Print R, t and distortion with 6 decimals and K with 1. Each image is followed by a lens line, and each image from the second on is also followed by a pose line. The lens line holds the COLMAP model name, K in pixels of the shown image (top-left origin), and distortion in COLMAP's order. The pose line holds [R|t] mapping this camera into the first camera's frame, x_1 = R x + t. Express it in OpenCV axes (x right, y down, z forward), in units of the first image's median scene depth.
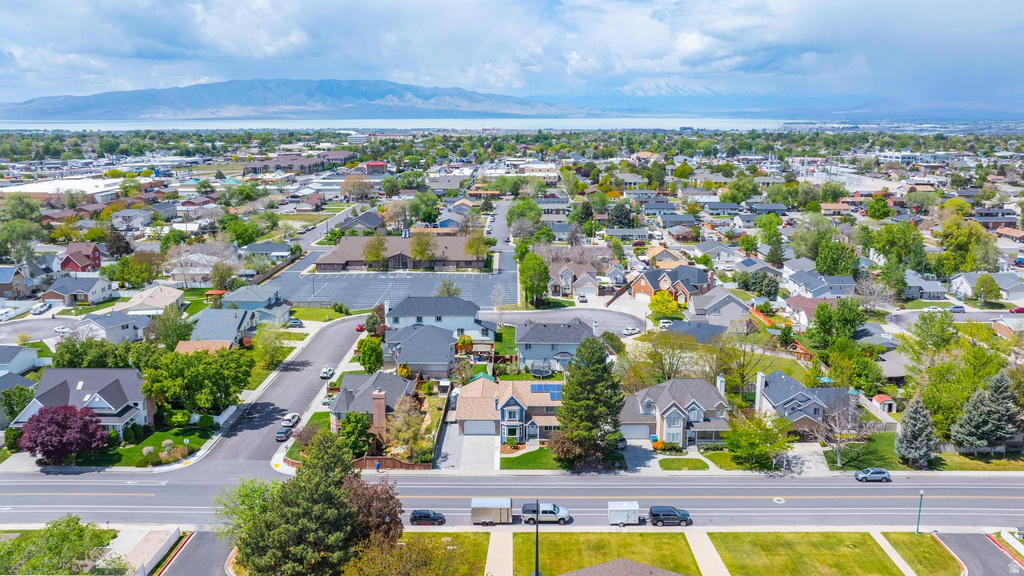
lens RADIAL K [[713.4, 0, 512.6], [0, 713.4, 287.8], [0, 0, 1]] dist [0.005556, 0.003459]
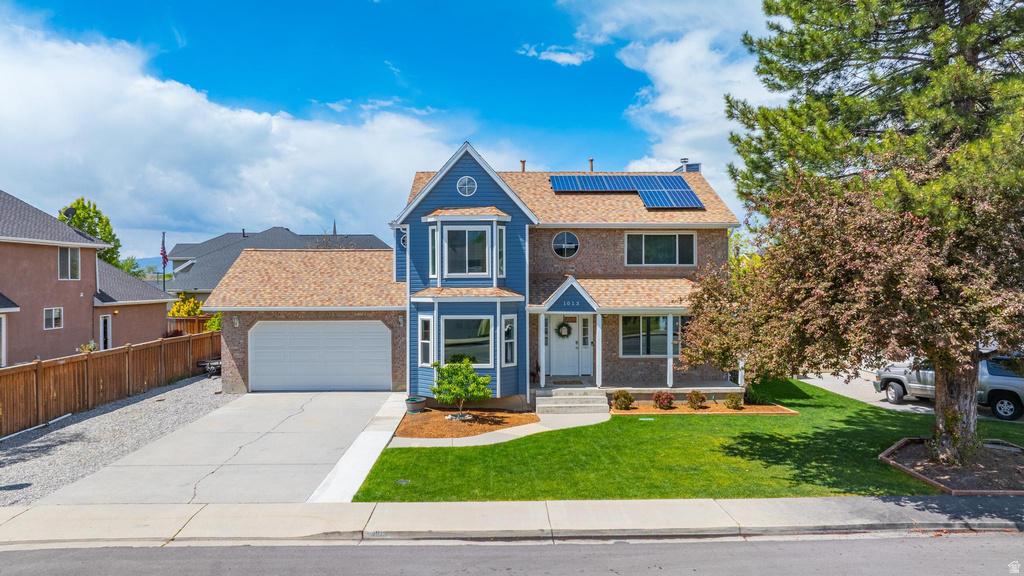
lens RADIAL K [[713.4, 0, 511.8], [0, 713.4, 288.6], [0, 0, 1]] dist [0.005556, 0.003459]
pose [[0.999637, 0.001758, 0.026900, 0.006453], [0.004067, 0.976620, -0.214935, 0.229648], [-0.026649, 0.214966, 0.976258, 0.808995]]
